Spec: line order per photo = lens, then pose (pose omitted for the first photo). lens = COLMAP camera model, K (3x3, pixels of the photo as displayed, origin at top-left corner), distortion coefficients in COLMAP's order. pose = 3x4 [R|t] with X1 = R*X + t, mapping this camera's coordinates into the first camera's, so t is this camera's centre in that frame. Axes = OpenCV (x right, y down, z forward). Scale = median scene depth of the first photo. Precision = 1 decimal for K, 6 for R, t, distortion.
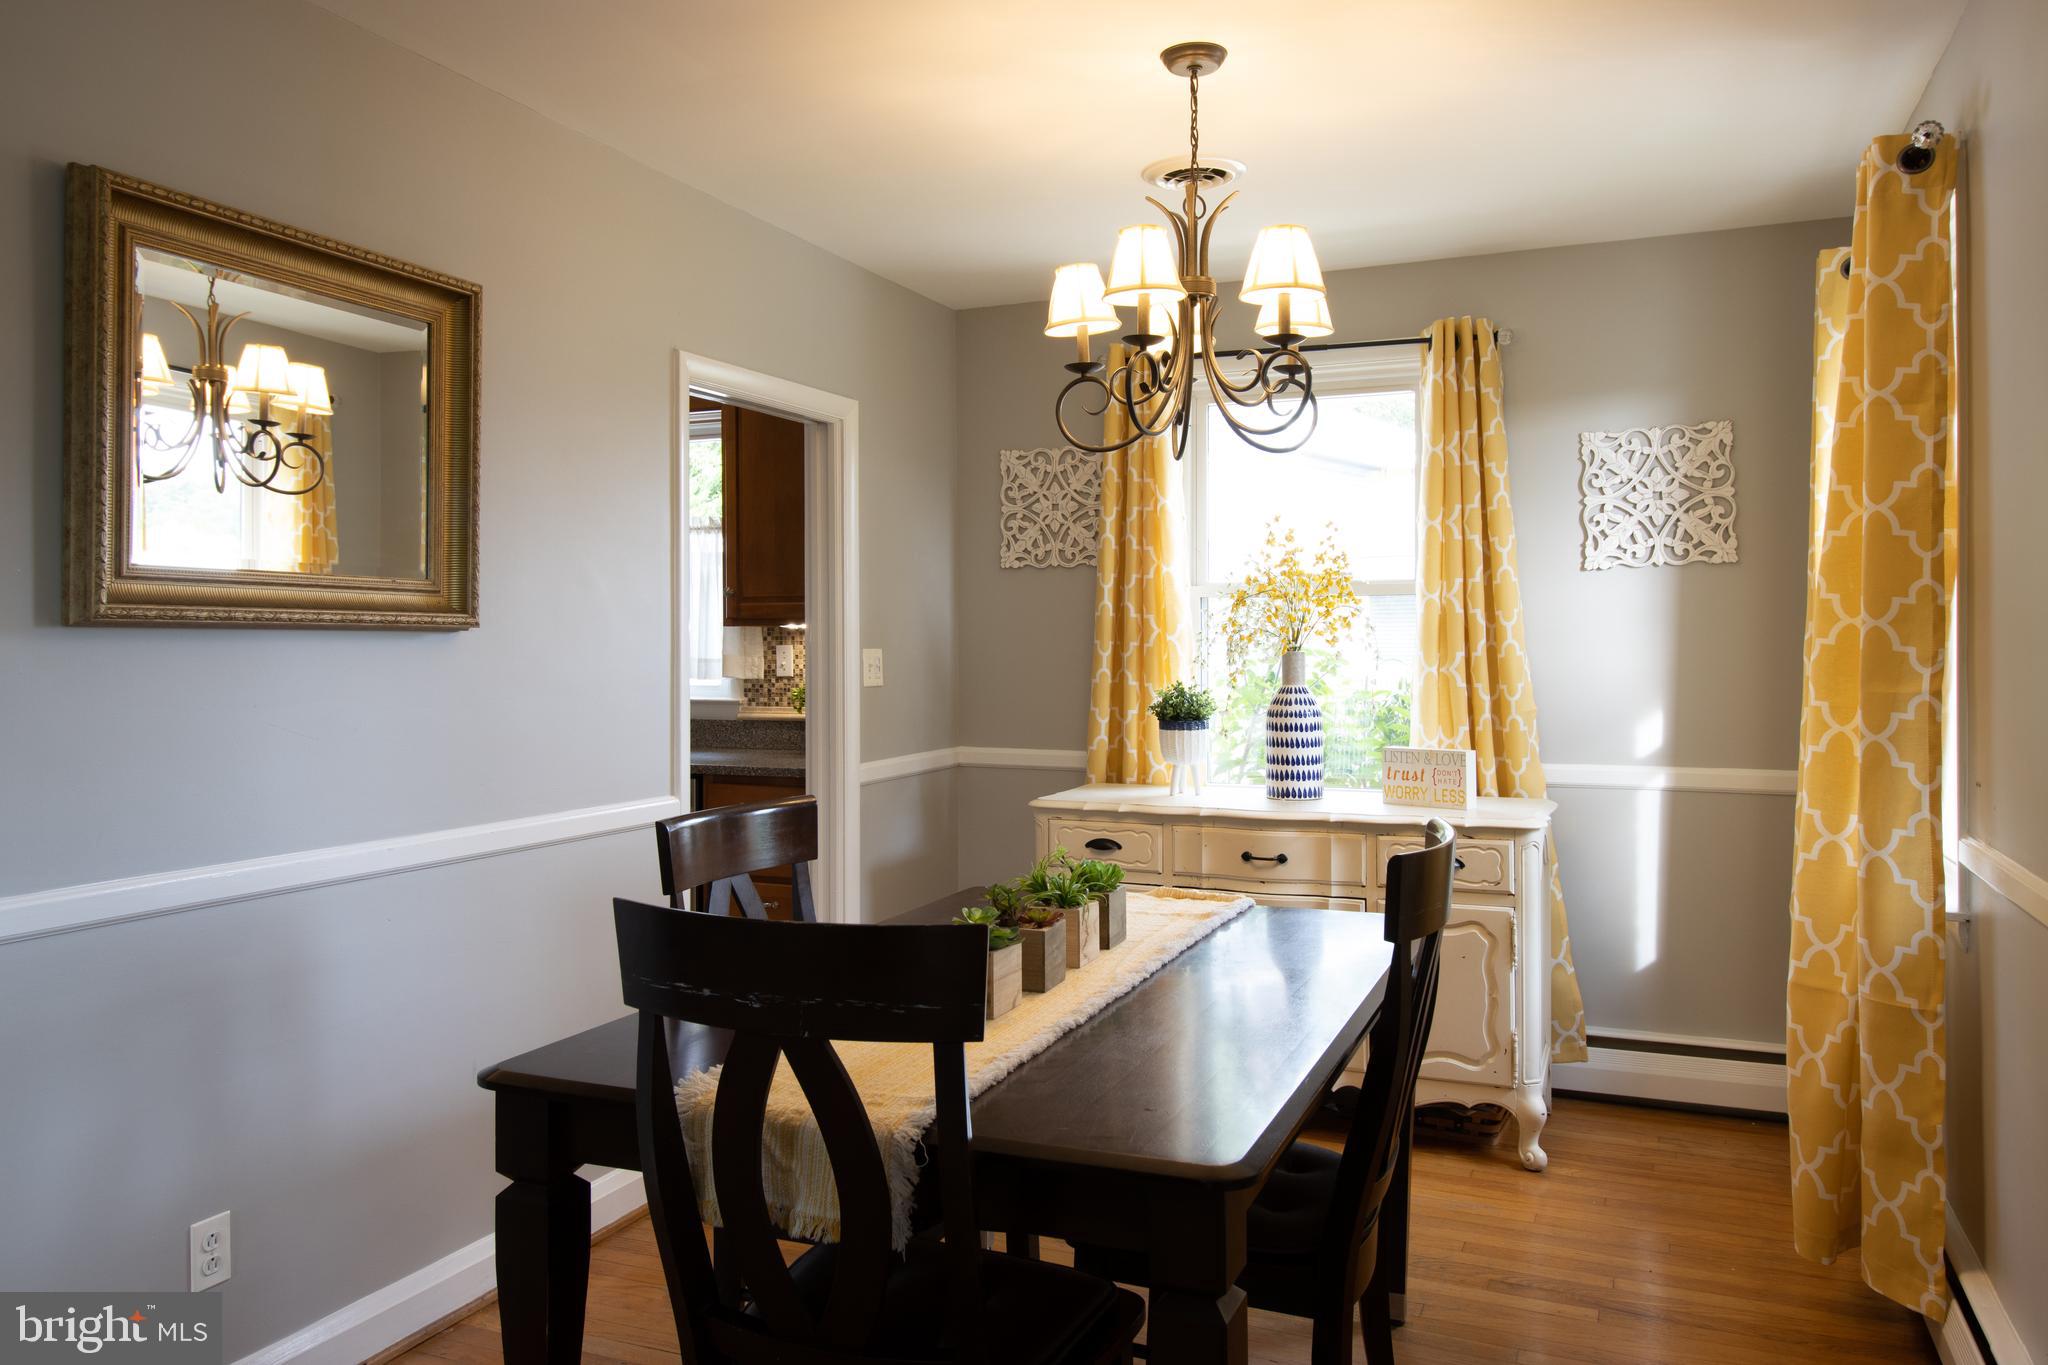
lens RADIAL K [[1451.1, 0, 1029.7], [0, 1451.1, 651.8], [0, 0, 1]] dist [0.005395, -0.005613]
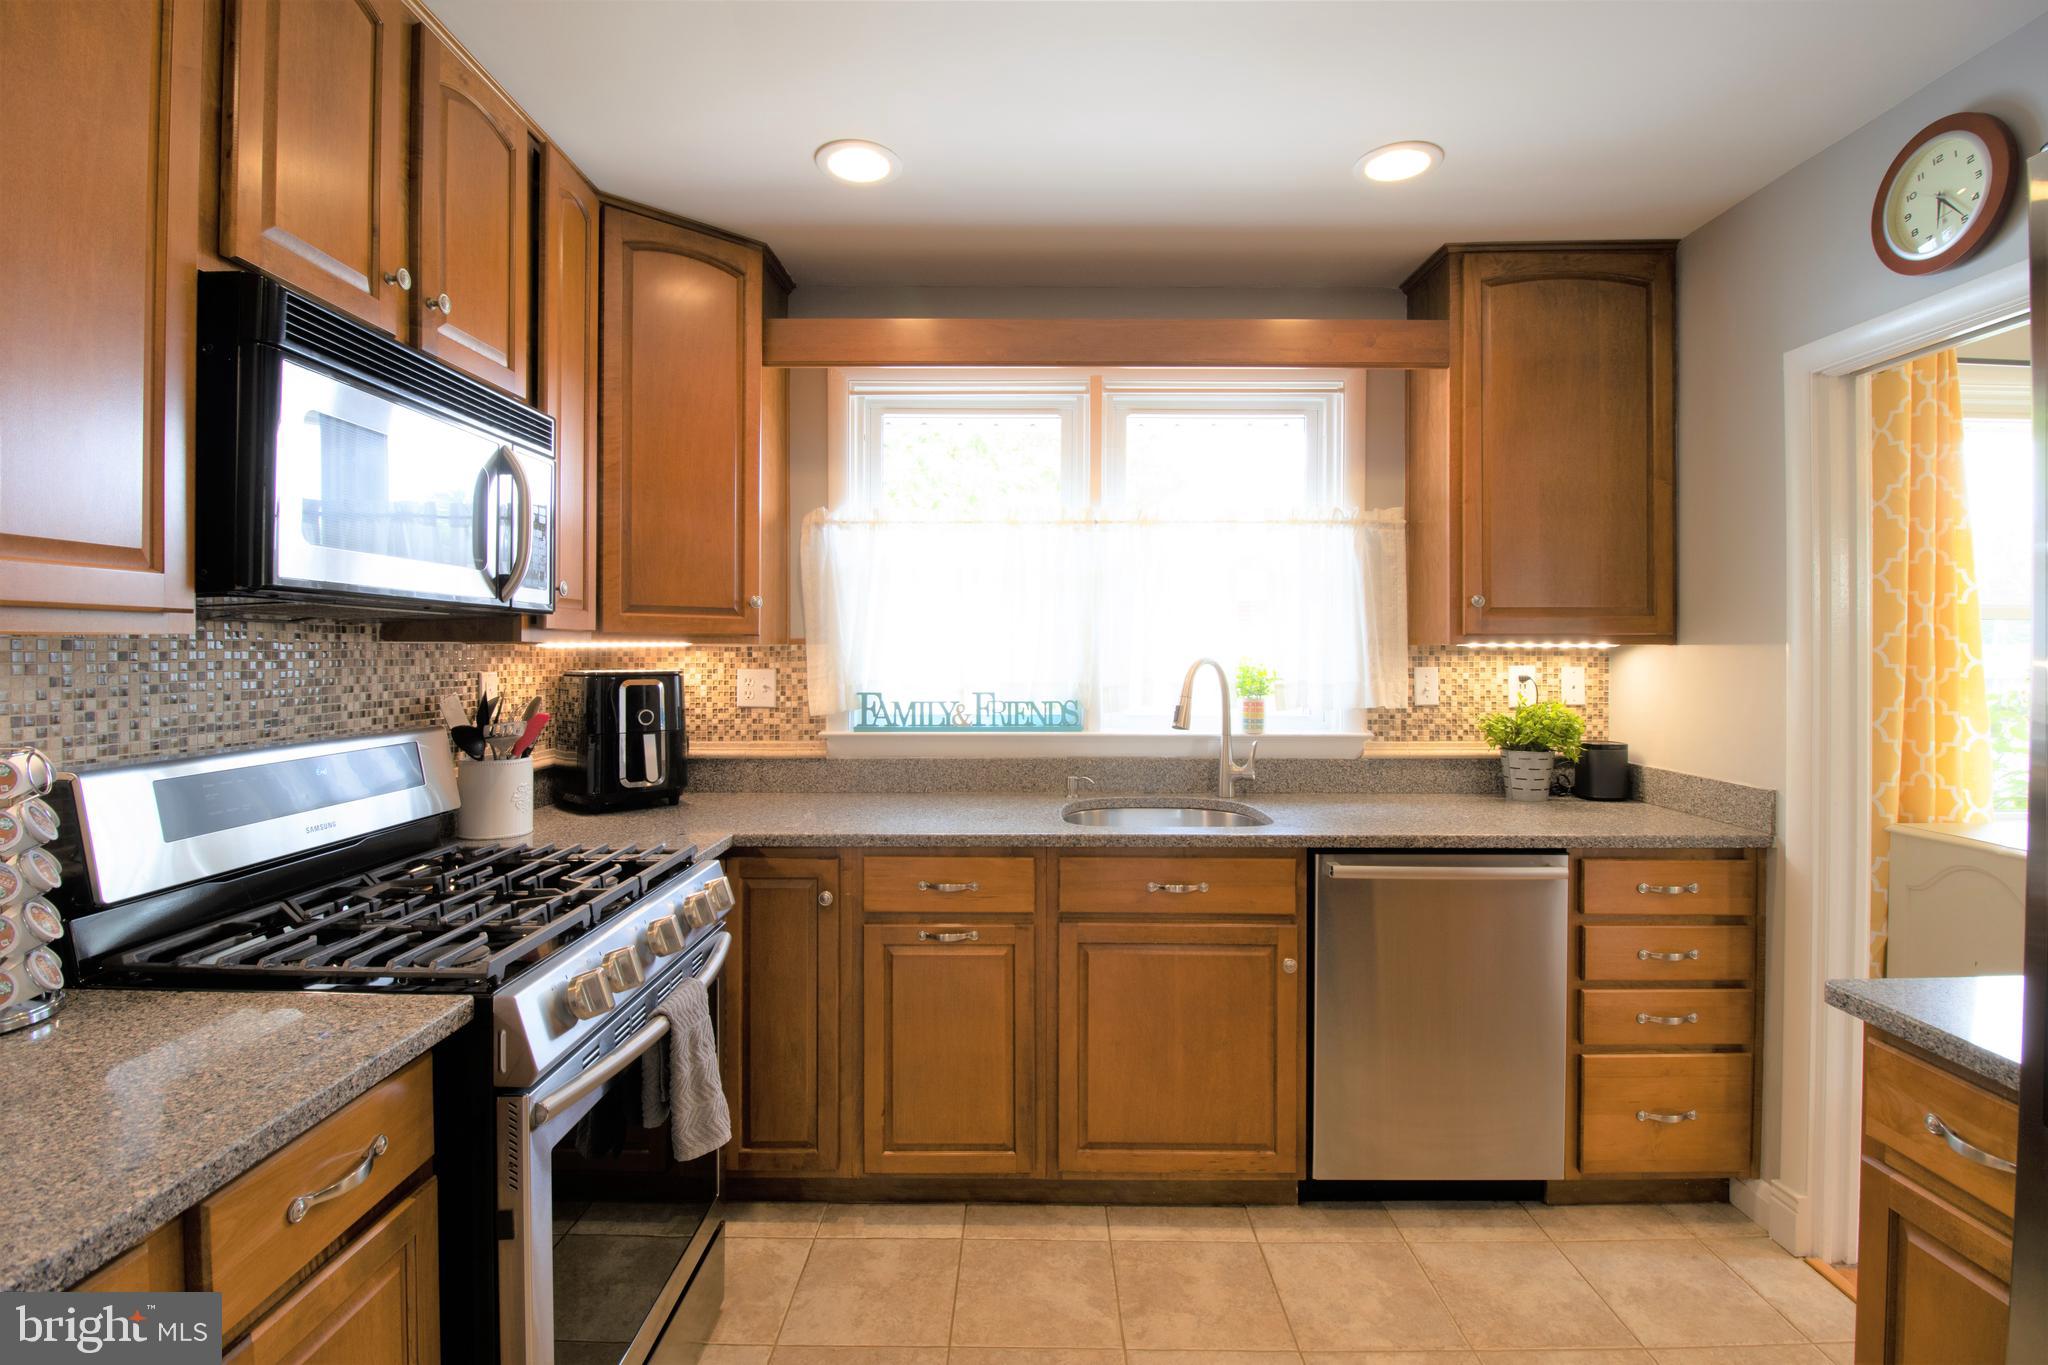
lens RADIAL K [[957.0, 0, 1027.6], [0, 957.0, 649.6], [0, 0, 1]] dist [0.001585, -0.015079]
pose [[0.923242, 0.004548, 0.384192, -0.763461], [-0.002548, 0.999980, -0.005714, -0.014040], [-0.384210, 0.004296, 0.923236, 0.757390]]
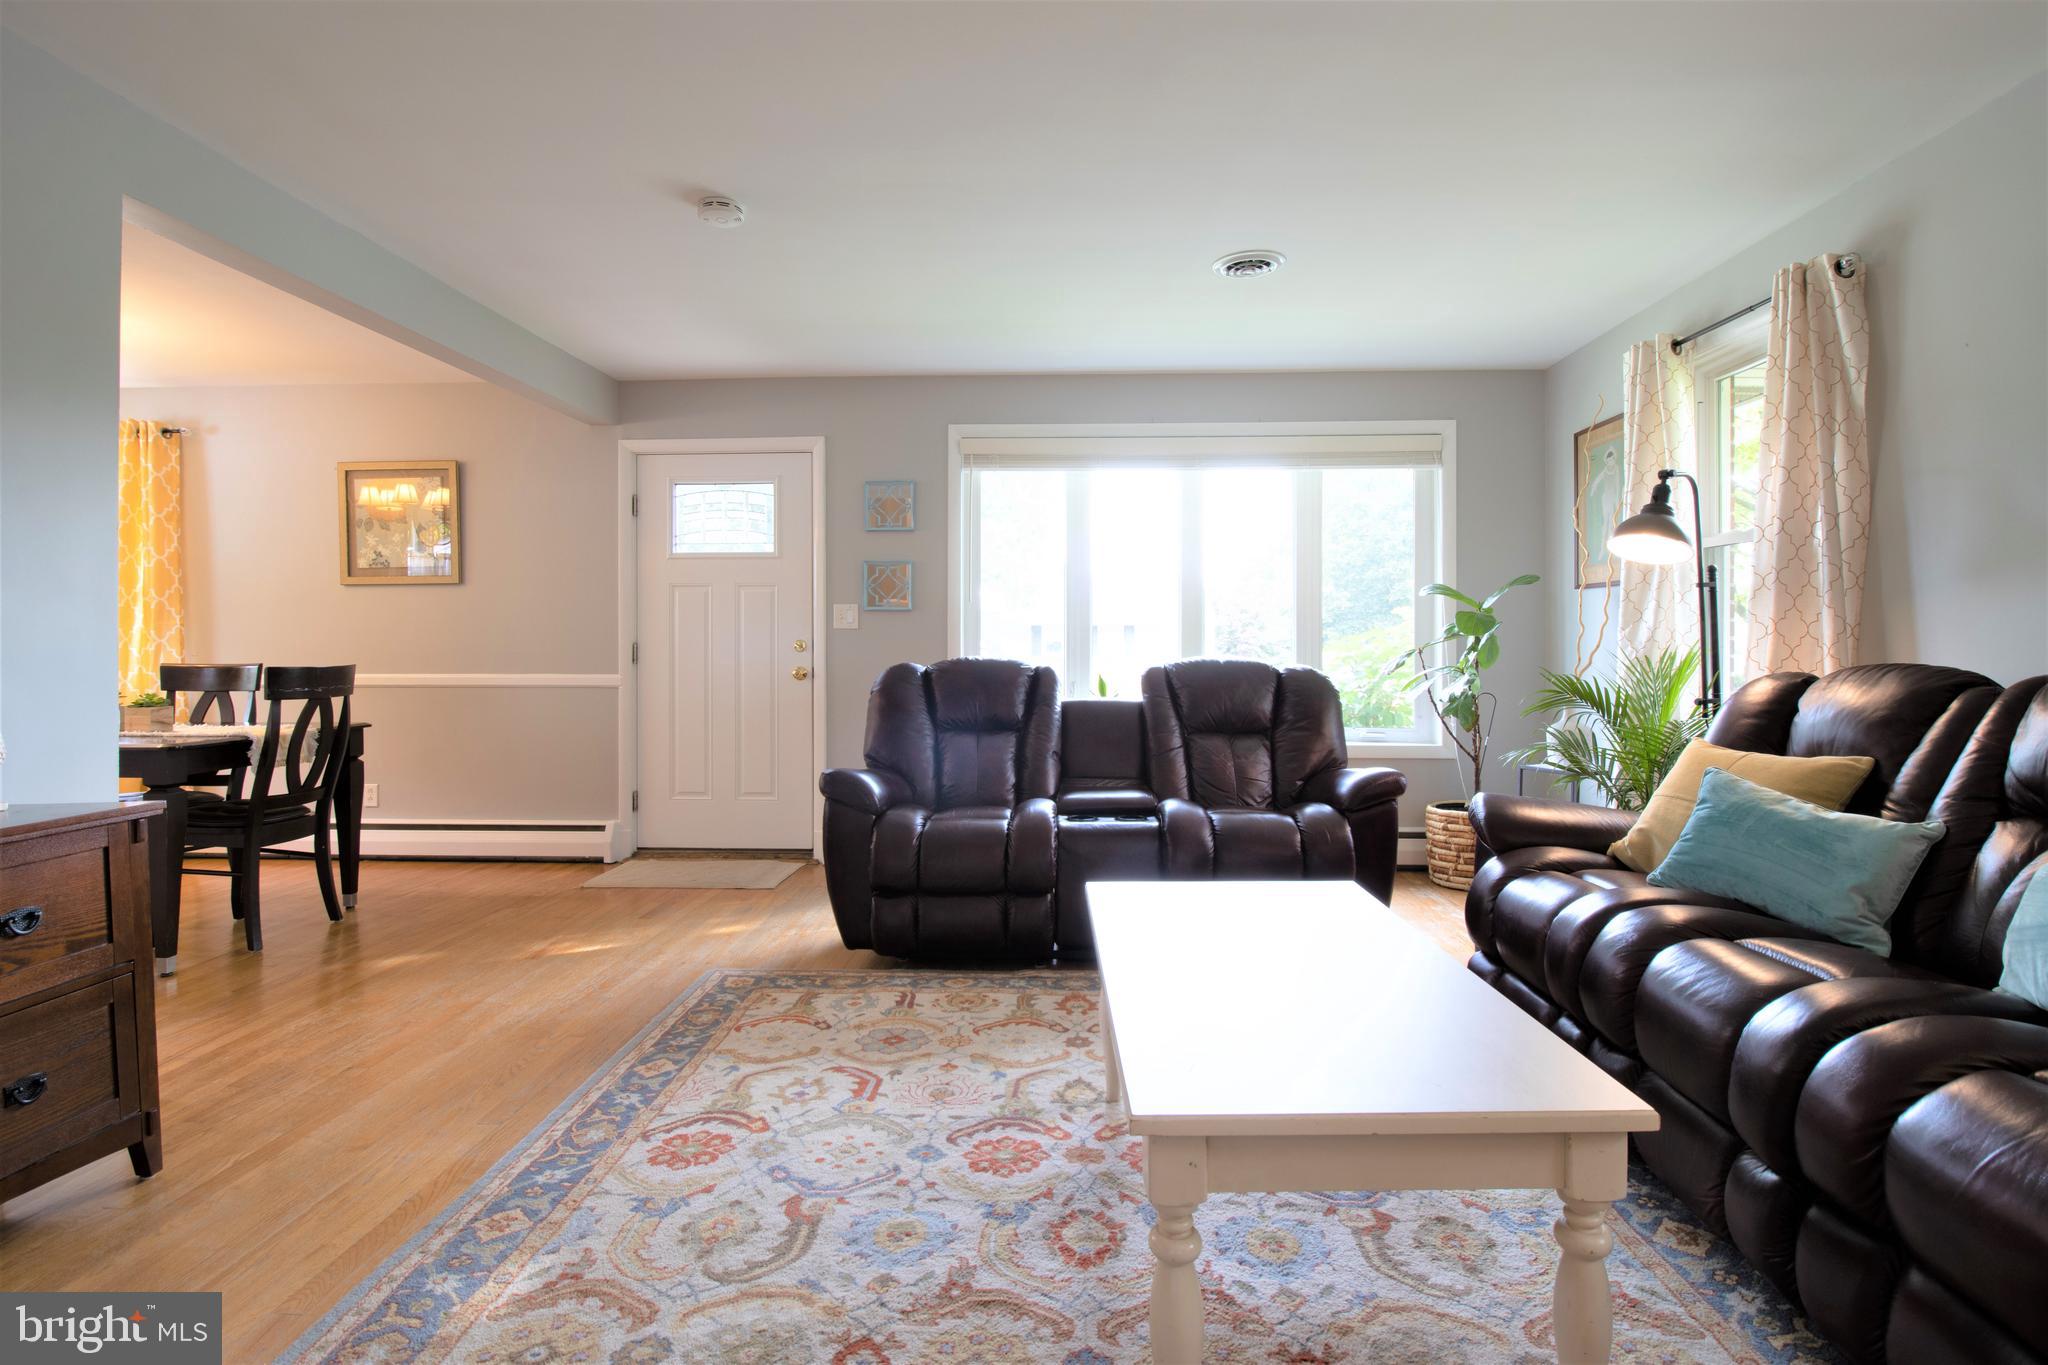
lens RADIAL K [[1009.7, 0, 1034.3], [0, 1009.7, 654.2], [0, 0, 1]] dist [0.002944, -0.013661]
pose [[-0.354292, -0.001232, 0.935134, -1.185232], [0.004862, 0.999983, 0.003160, 0.057741], [-0.935122, 0.005666, -0.354280, 0.084369]]
